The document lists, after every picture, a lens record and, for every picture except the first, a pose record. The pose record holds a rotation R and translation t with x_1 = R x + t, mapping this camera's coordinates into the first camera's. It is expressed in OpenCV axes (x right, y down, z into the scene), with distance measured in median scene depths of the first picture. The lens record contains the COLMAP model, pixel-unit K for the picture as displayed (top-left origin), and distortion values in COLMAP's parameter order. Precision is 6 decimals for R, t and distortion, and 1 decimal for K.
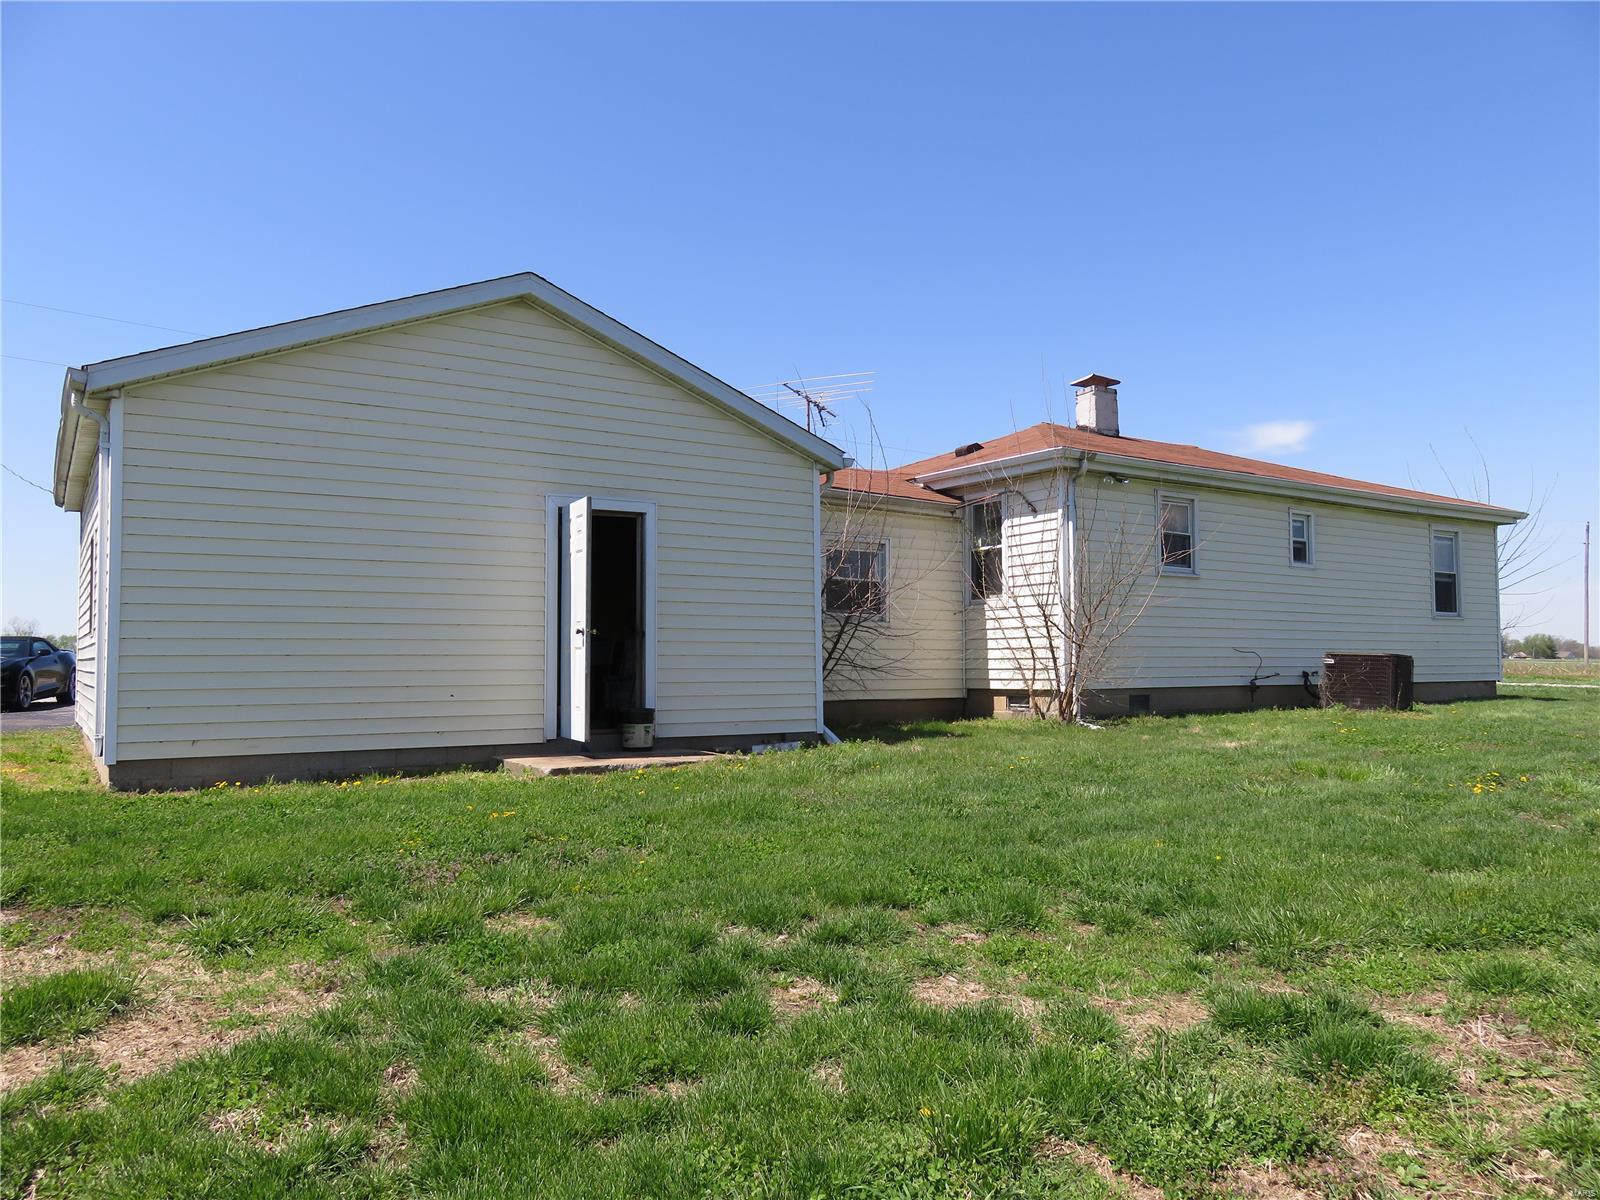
lens RADIAL K [[1175.8, 0, 803.0], [0, 1175.8, 599.0], [0, 0, 1]] dist [-0.010716, 0.000201]
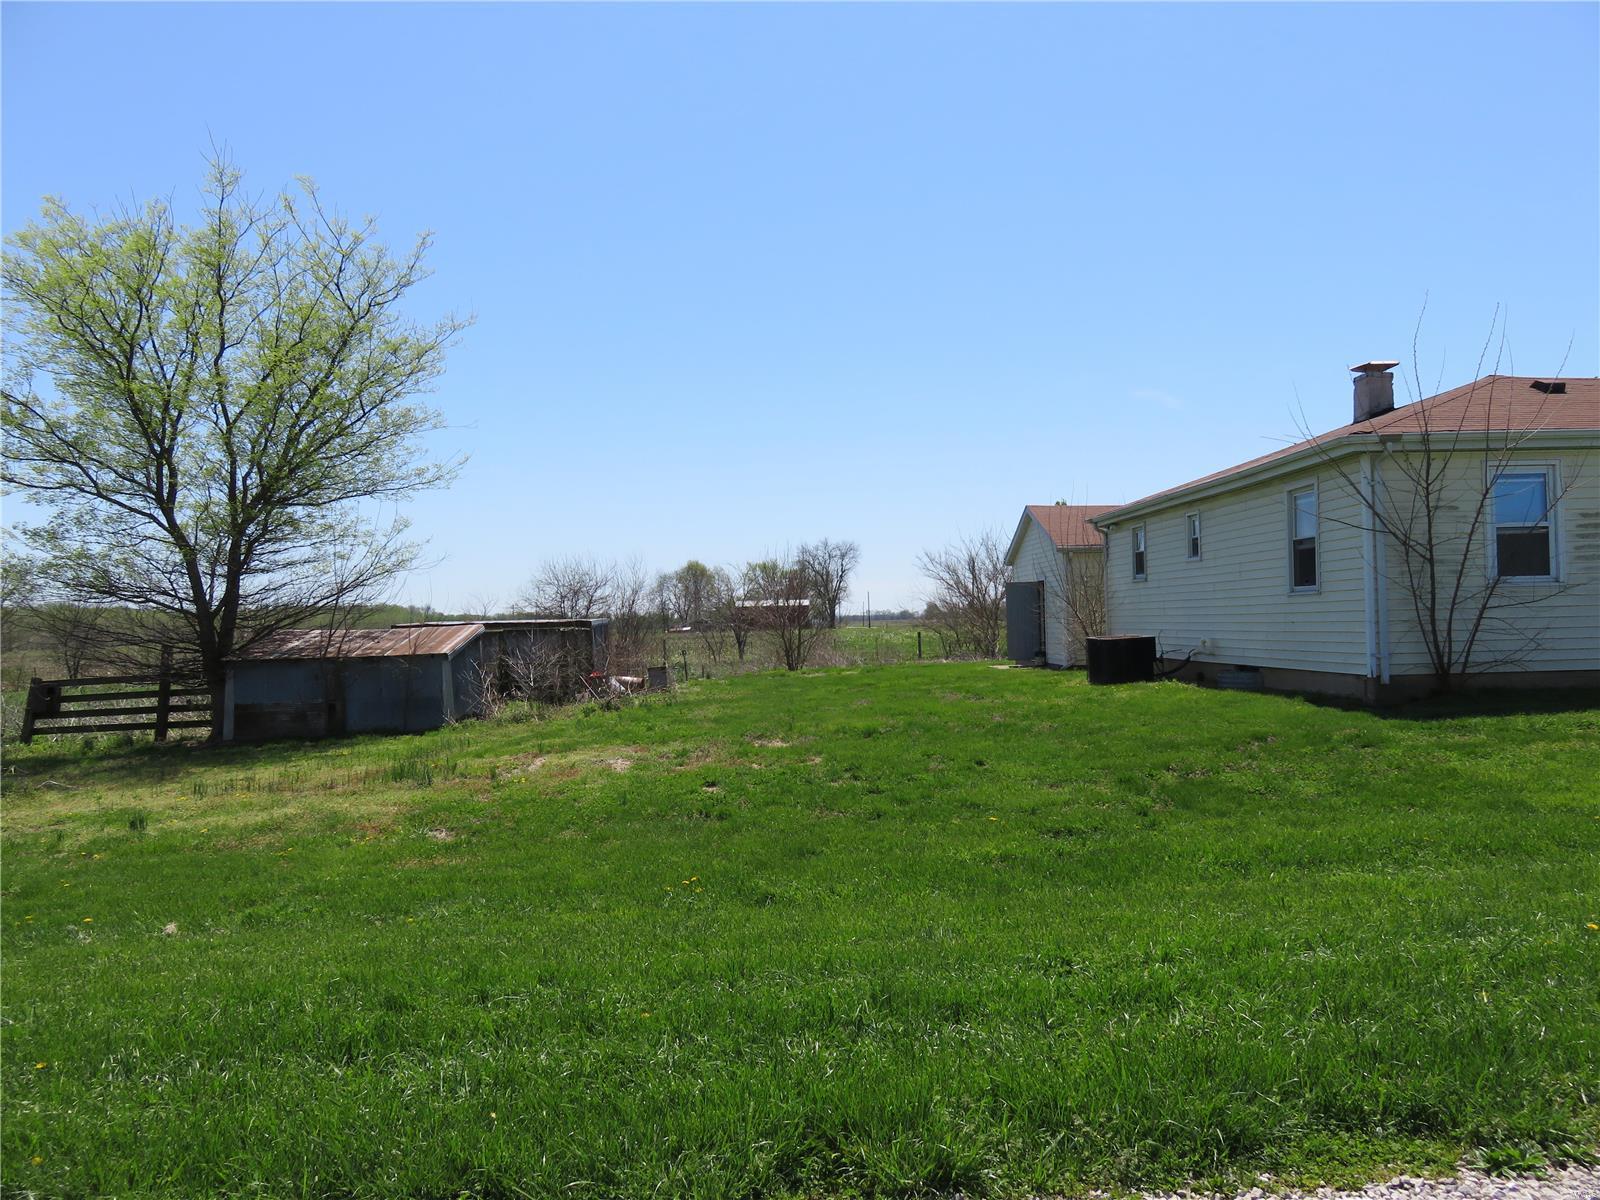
lens RADIAL K [[1175.8, 0, 803.5], [0, 1175.8, 601.0], [0, 0, 1]] dist [-0.010716, 0.000201]
pose [[-0.521015, -0.000451, -0.853547, 1.351551], [0.071489, 0.996463, -0.044164, 0.030683], [0.850548, -0.084029, -0.519141, 1.057451]]
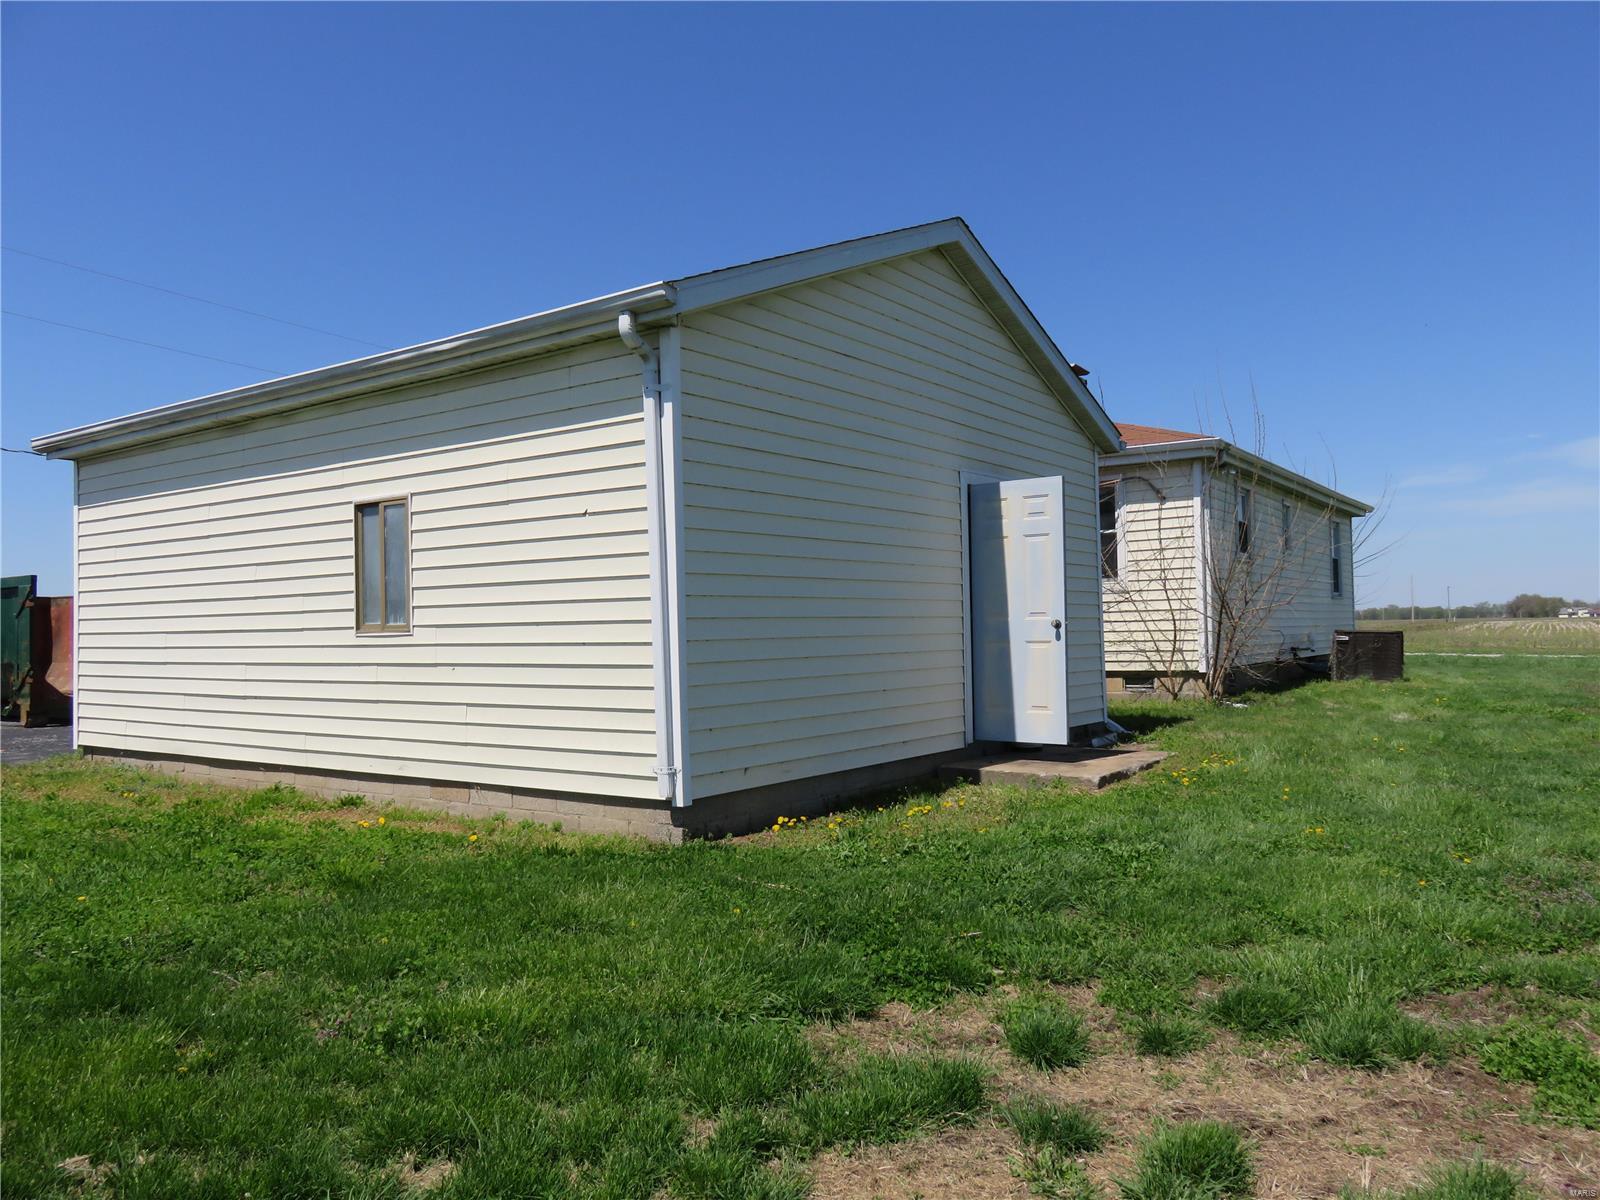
lens RADIAL K [[1175.8, 0, 797.4], [0, 1175.8, 601.8], [0, 0, 1]] dist [-0.010716, 0.000201]
pose [[0.934205, -0.006634, 0.356675, -0.470938], [-0.001158, 0.999765, 0.021628, -0.005632], [-0.356735, -0.020618, 0.933978, 0.149345]]
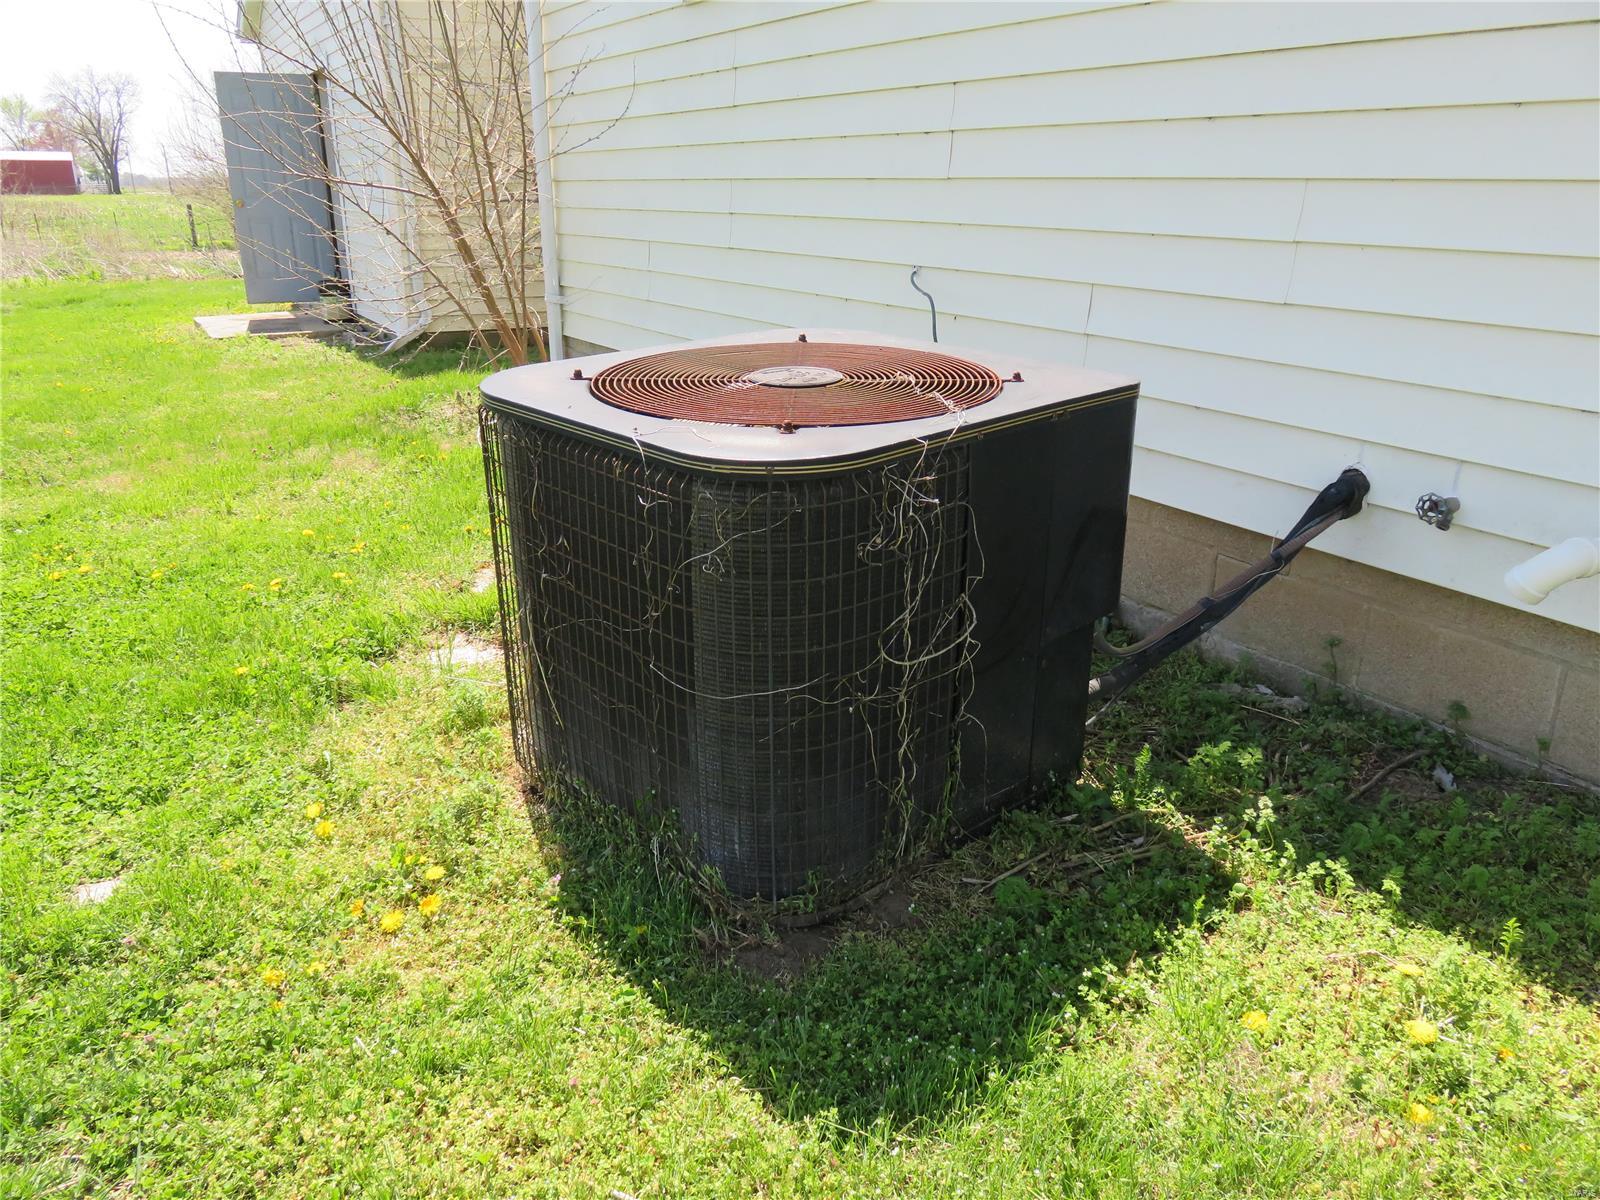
lens RADIAL K [[1175.8, 0, 799.2], [0, 1175.8, 601.9], [0, 0, 1]] dist [-0.010716, 0.000201]
pose [[-0.041008, 0.341960, -0.938819, 0.469057], [0.062240, 0.938659, 0.339183, 0.018617], [0.997218, -0.044523, -0.059776, 0.771635]]
